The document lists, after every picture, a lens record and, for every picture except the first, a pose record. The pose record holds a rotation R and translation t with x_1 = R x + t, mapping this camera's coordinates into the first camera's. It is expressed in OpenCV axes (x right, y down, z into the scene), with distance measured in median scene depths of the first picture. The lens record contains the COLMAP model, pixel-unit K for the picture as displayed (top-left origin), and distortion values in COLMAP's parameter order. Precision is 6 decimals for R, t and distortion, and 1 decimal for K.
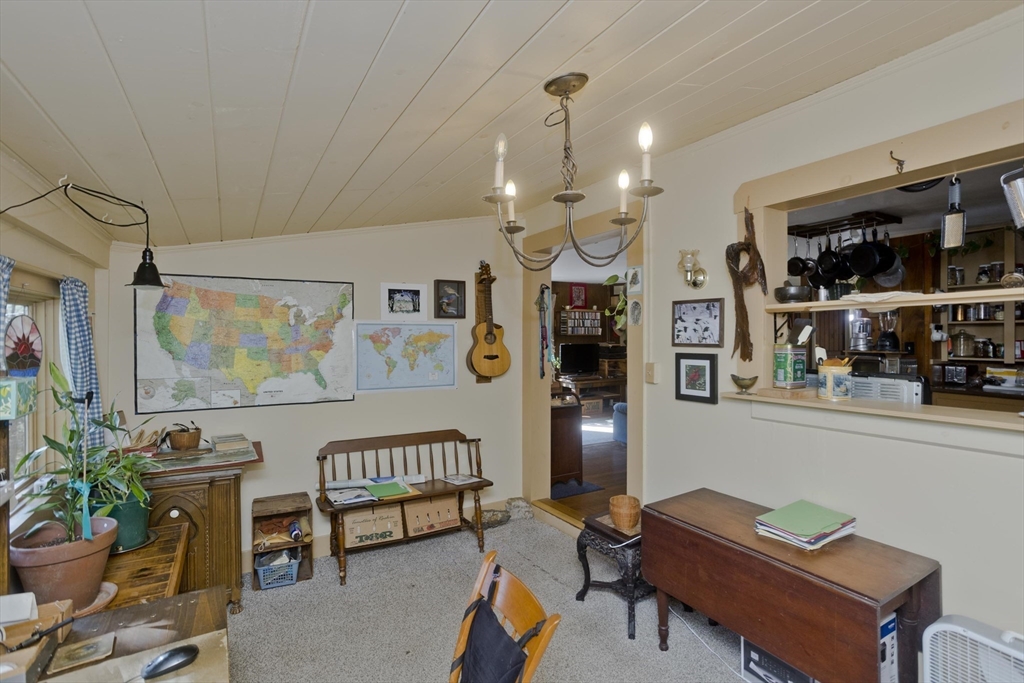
lens RADIAL K [[491.6, 0, 512.0], [0, 491.6, 341.5], [0, 0, 1]] dist [-0.023311, 0.001231]
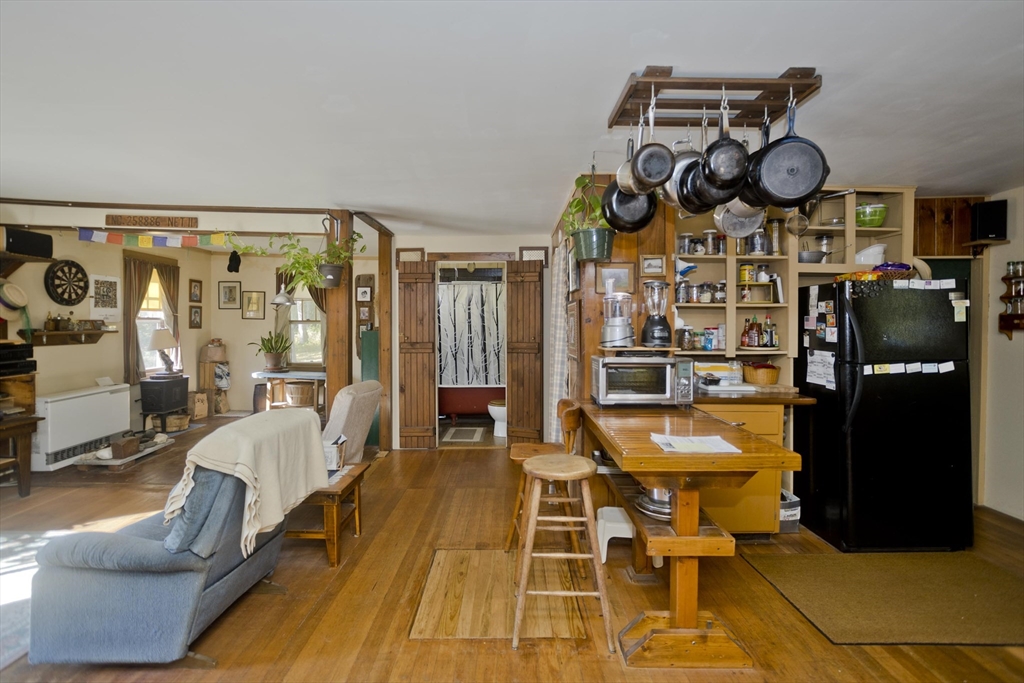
lens RADIAL K [[491.6, 0, 512.0], [0, 491.6, 341.5], [0, 0, 1]] dist [-0.023311, 0.001231]
pose [[0.488068, -0.029771, 0.872298, 0.105861], [0.005245, 0.999500, 0.031178, -0.006136], [-0.872790, -0.010642, 0.487980, 0.654021]]
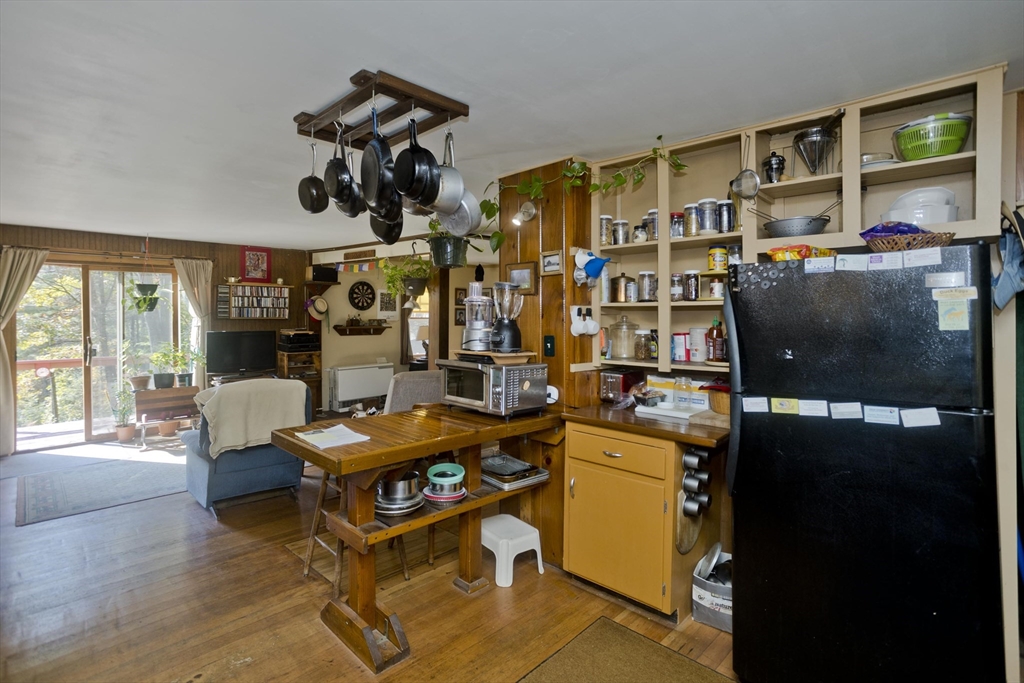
lens RADIAL K [[500.4, 0, 510.6], [0, 500.4, 329.3], [0, 0, 1]] dist [-0.027079, 0.000878]
pose [[0.960936, 0.000059, 0.276771, 0.476981], [-0.003307, 0.999931, 0.011268, -0.011274], [-0.276752, -0.011743, 0.960870, 0.313006]]
